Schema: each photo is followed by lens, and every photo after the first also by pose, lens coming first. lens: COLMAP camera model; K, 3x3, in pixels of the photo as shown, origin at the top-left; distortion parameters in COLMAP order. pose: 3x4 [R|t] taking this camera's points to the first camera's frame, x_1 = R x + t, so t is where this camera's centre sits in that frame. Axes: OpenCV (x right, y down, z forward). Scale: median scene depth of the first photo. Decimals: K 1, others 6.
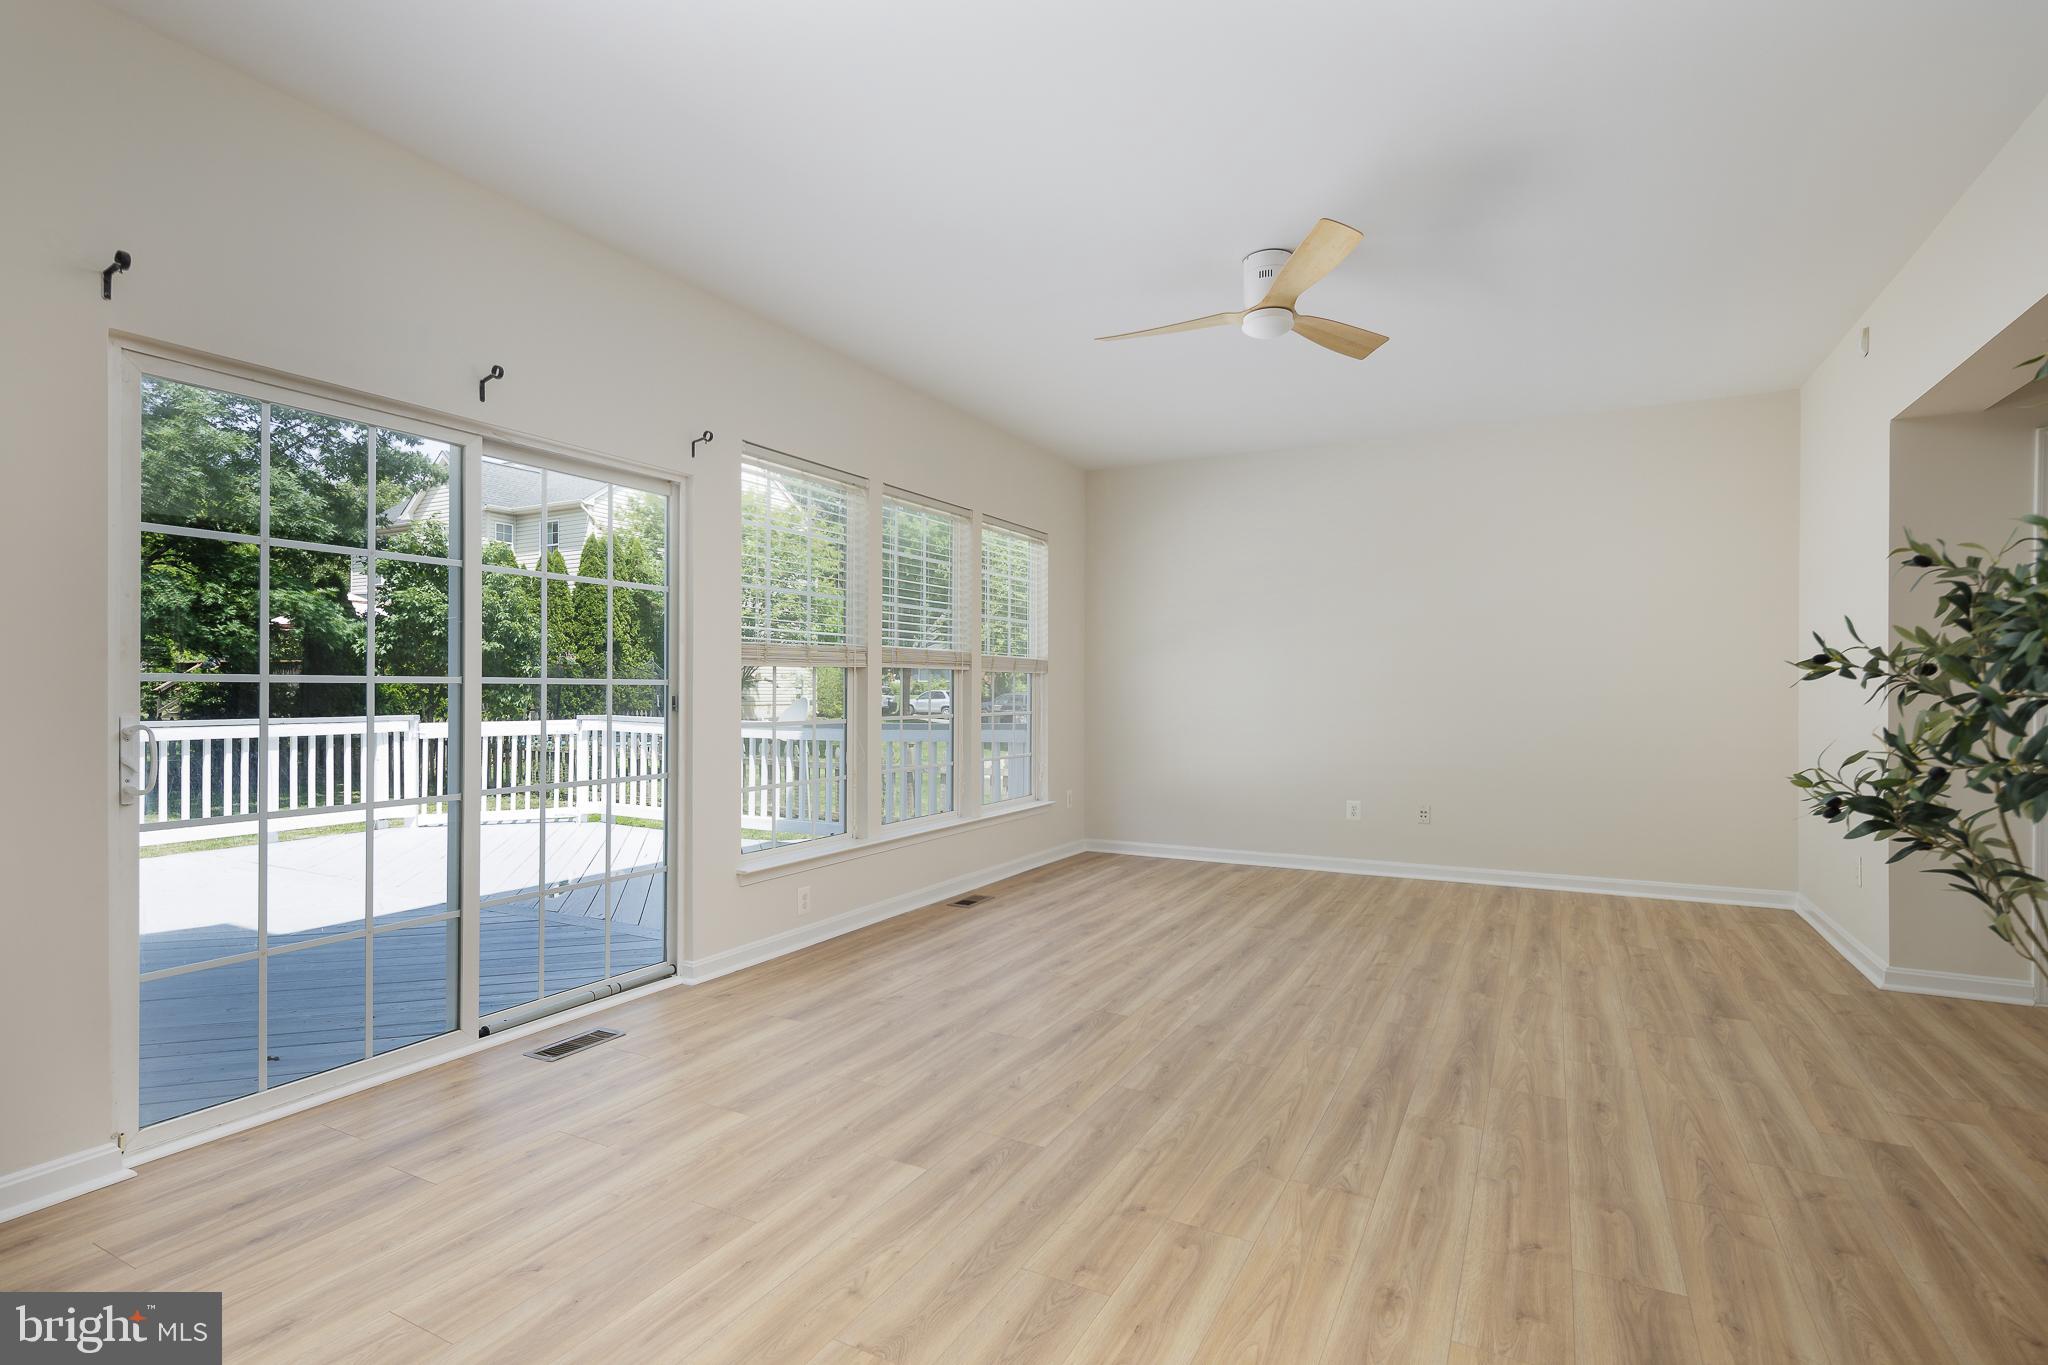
lens RADIAL K [[998.8, 0, 1014.2], [0, 998.8, 683.3], [0, 0, 1]] dist [0.008769, -0.003429]
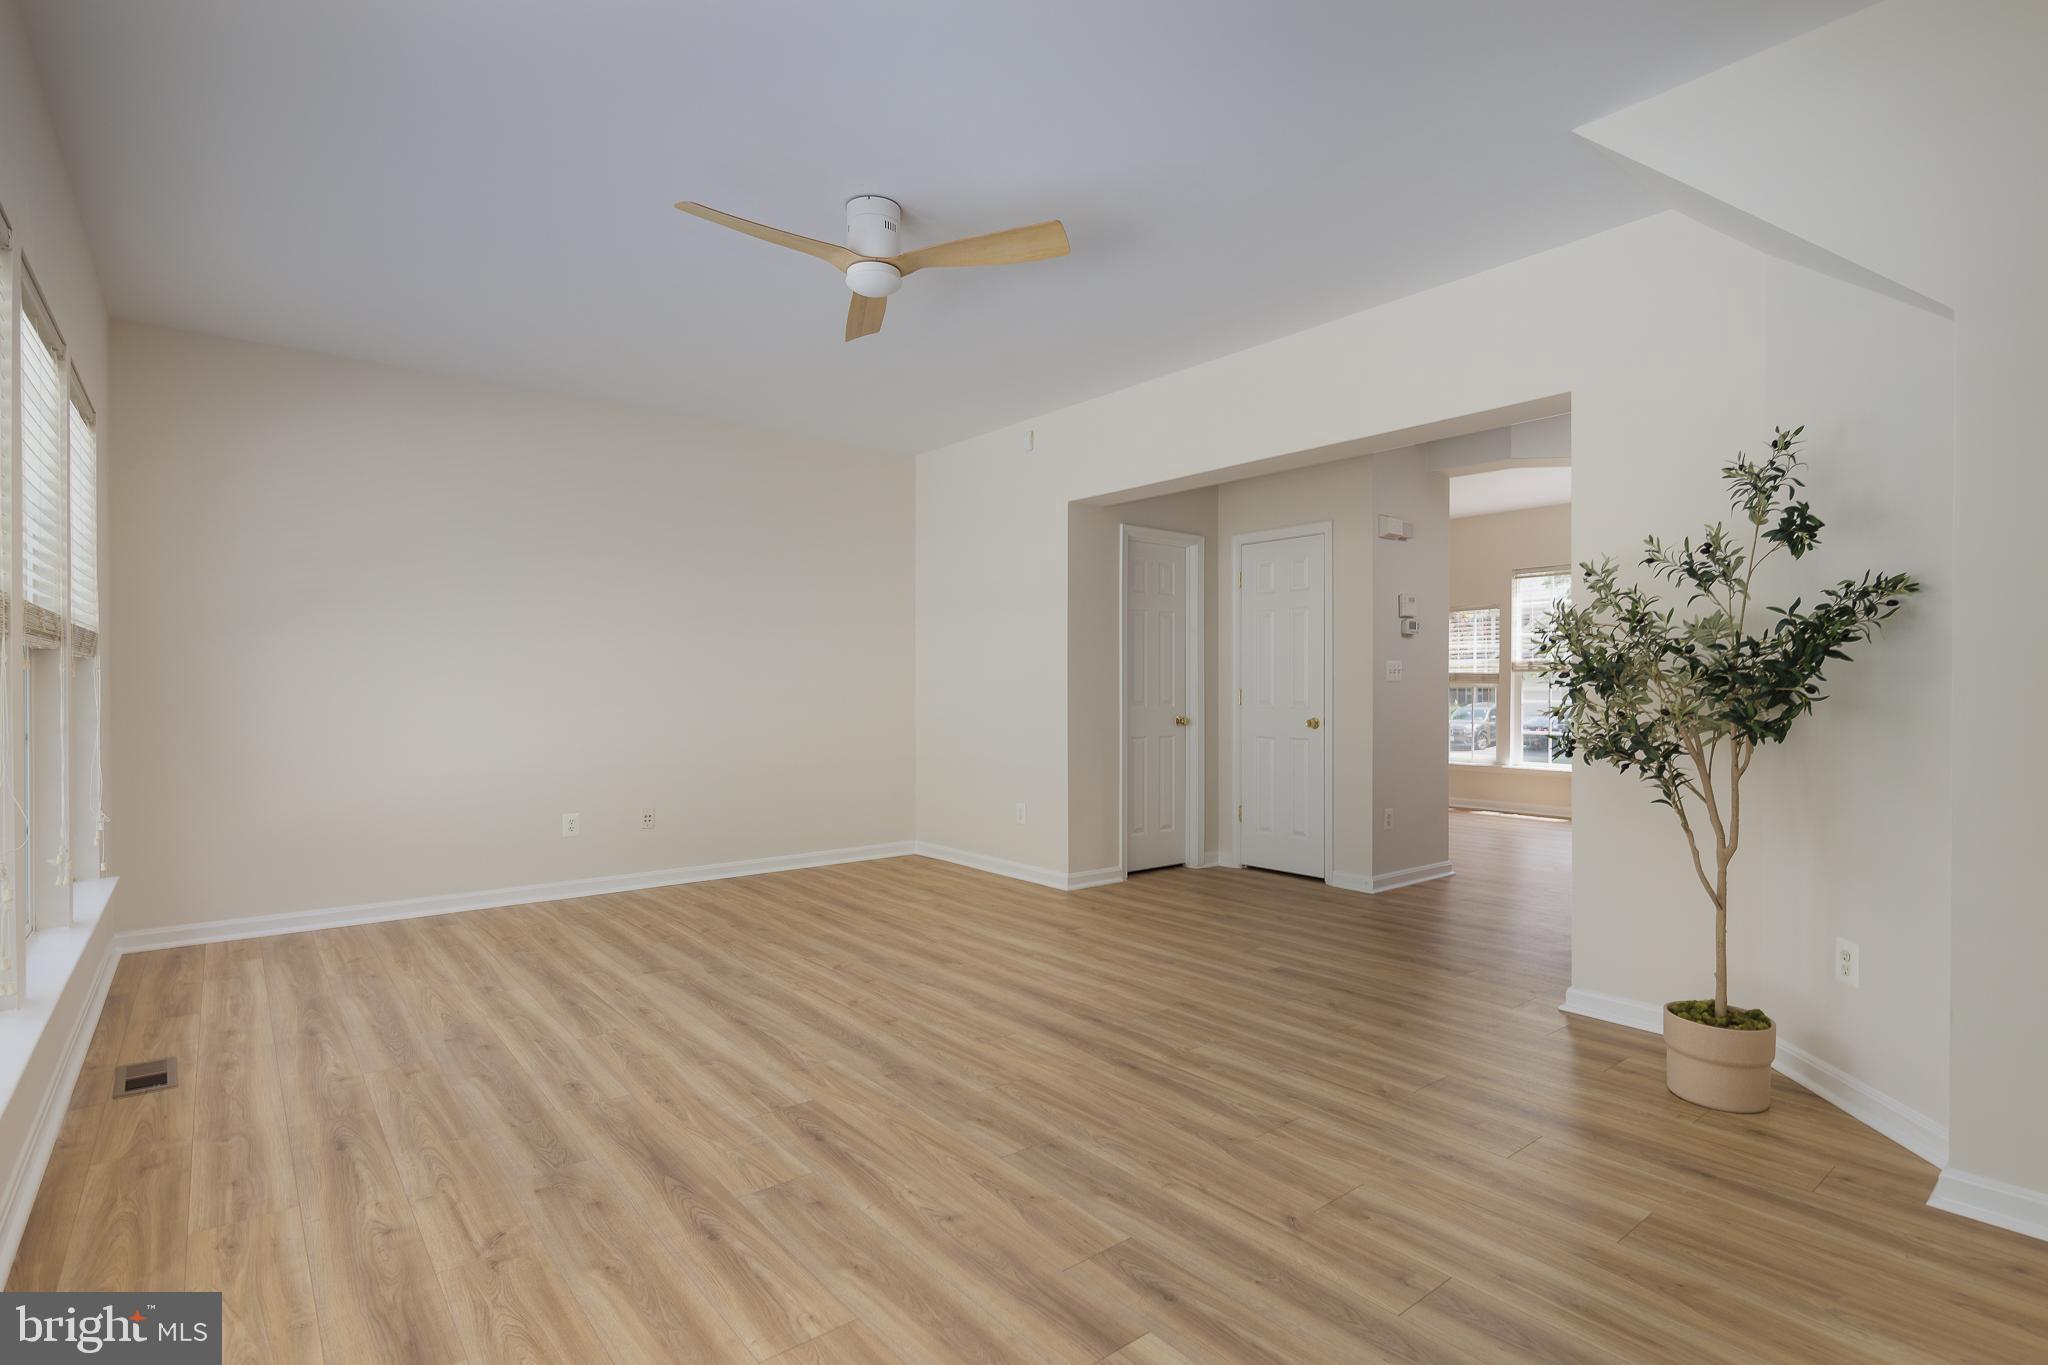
lens RADIAL K [[998.8, 0, 1025.2], [0, 998.8, 687.9], [0, 0, 1]] dist [0.008769, -0.003429]
pose [[0.382505, -0.001854, 0.923952, -0.571486], [-0.008741, 0.999946, 0.005625, 0.001513], [-0.923912, -0.010227, 0.382468, 0.566322]]
